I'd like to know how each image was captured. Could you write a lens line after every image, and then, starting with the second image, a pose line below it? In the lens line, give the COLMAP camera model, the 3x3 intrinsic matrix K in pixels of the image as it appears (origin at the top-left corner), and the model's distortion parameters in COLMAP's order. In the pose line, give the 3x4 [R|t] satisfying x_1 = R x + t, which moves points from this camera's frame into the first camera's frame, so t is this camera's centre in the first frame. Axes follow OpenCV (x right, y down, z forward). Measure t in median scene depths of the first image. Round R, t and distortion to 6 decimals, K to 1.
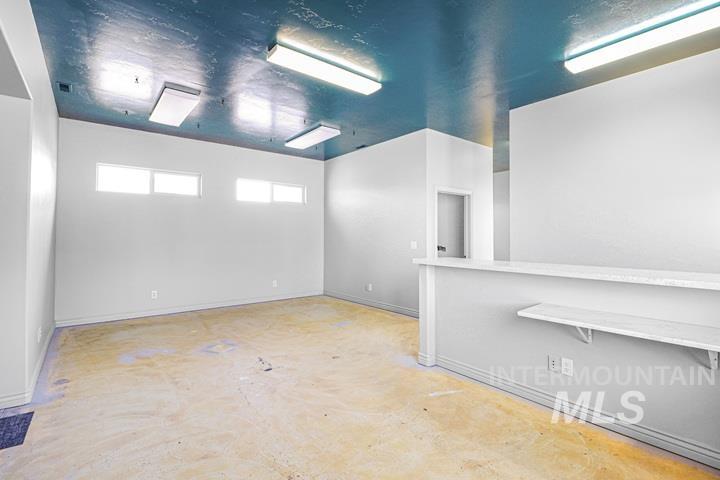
lens RADIAL K [[338.2, 0, 354.4], [0, 338.2, 232.8], [0, 0, 1]] dist [0.012793, -0.000431]
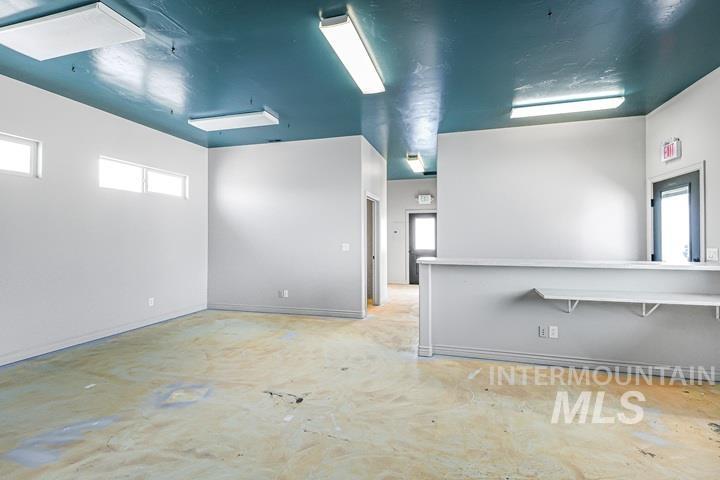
lens RADIAL K [[338.2, 0, 348.6], [0, 338.2, 237.5], [0, 0, 1]] dist [0.012793, -0.000431]
pose [[0.813017, -0.001598, 0.582238, -0.569828], [-0.003800, 0.999960, 0.008050, -0.001547], [-0.582228, -0.008757, 0.812978, 0.232072]]
